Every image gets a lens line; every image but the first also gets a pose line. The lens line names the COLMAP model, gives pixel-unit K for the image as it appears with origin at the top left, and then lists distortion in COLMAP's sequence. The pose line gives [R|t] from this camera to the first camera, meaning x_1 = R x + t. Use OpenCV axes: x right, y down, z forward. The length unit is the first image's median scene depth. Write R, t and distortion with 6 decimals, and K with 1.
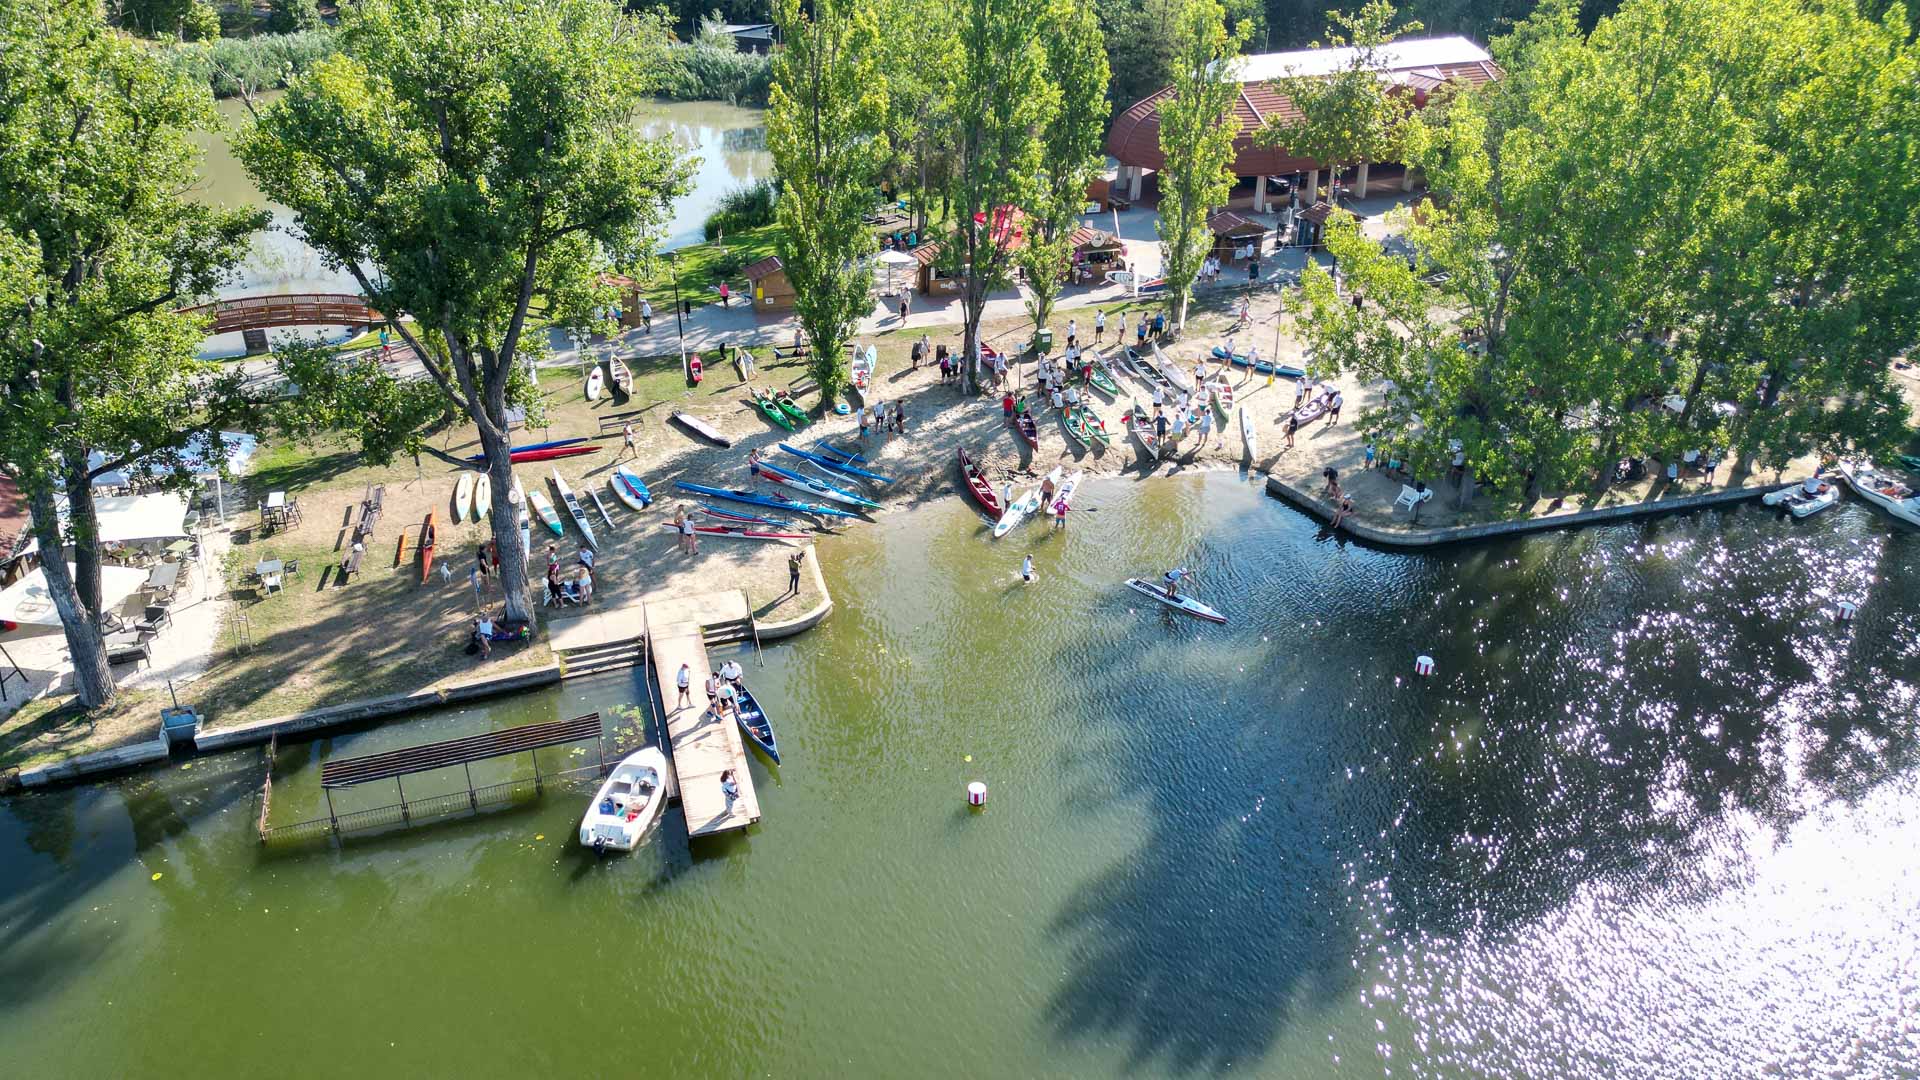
lens RADIAL K [[1398.3, 0, 944.8], [0, 1398.3, 538.1], [0, 0, 1]] dist [0.054675, -0.032807]
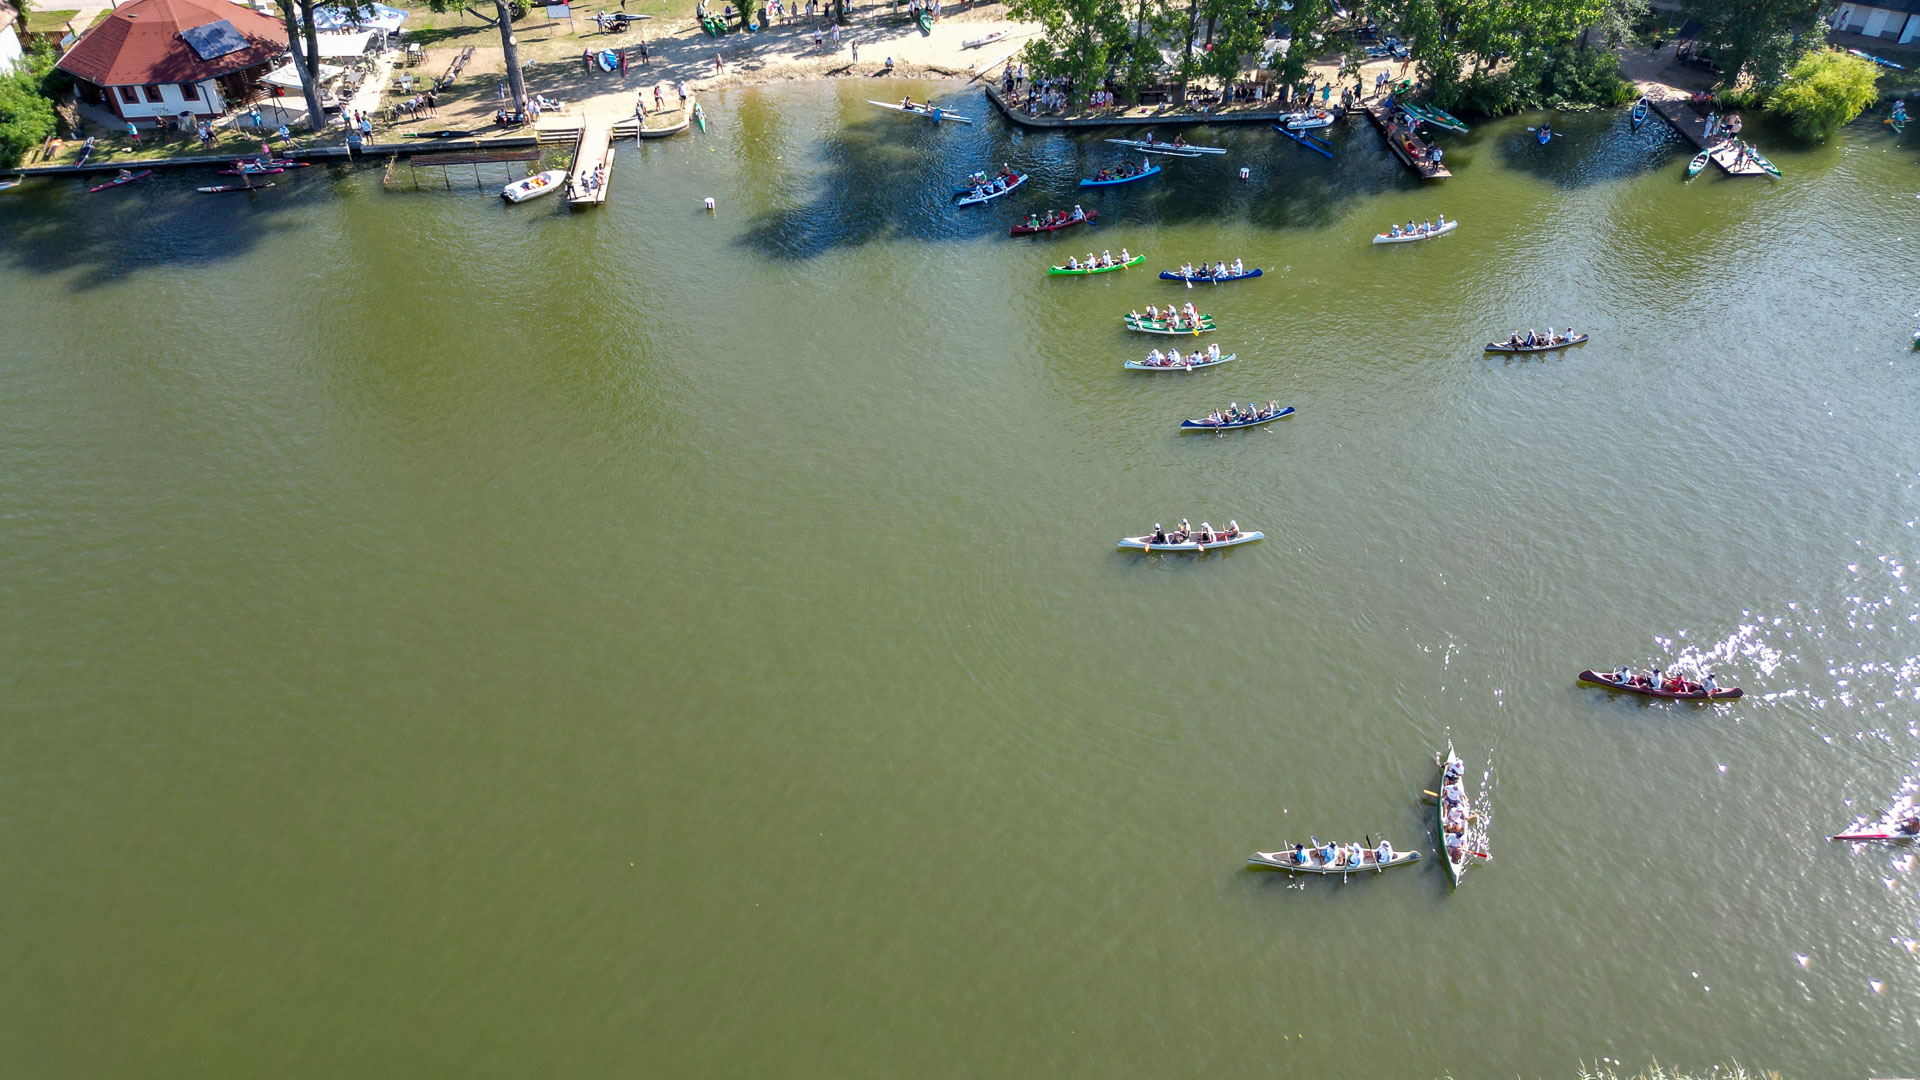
lens RADIAL K [[1398.3, 0, 972.3], [0, 1398.3, 533.3], [0, 0, 1]] dist [0.054675, -0.032807]
pose [[0.983707, 0.114603, -0.138515, 0.532069], [-0.087031, 0.977748, 0.190878, 0.164868], [0.157308, -0.175713, 0.971792, -0.737931]]
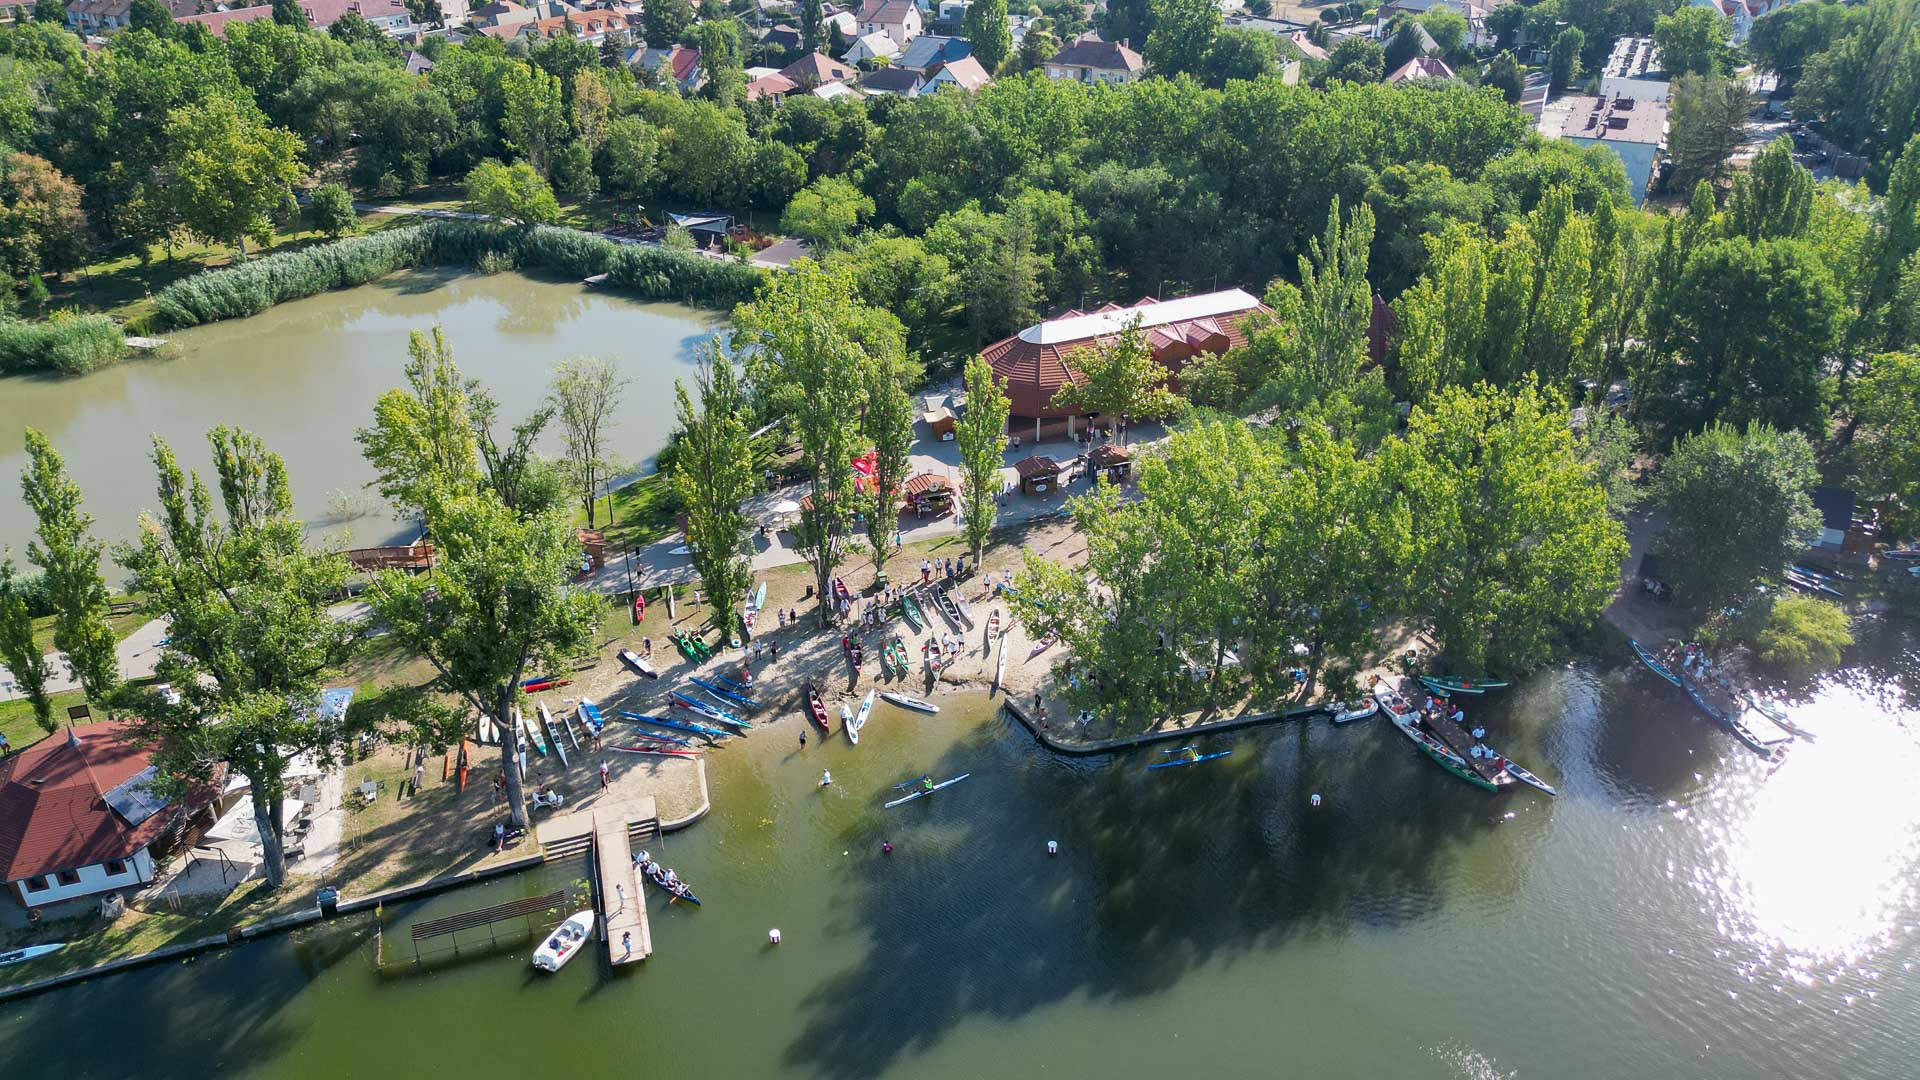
lens RADIAL K [[1398.3, 0, 959.2], [0, 1398.3, 541.5], [0, 0, 1]] dist [0.054675, -0.032807]
pose [[0.999954, -0.005522, 0.007791, 0.178126], [0.005476, 0.999967, 0.005969, -0.238127], [-0.007823, -0.005926, 0.999952, -0.575934]]
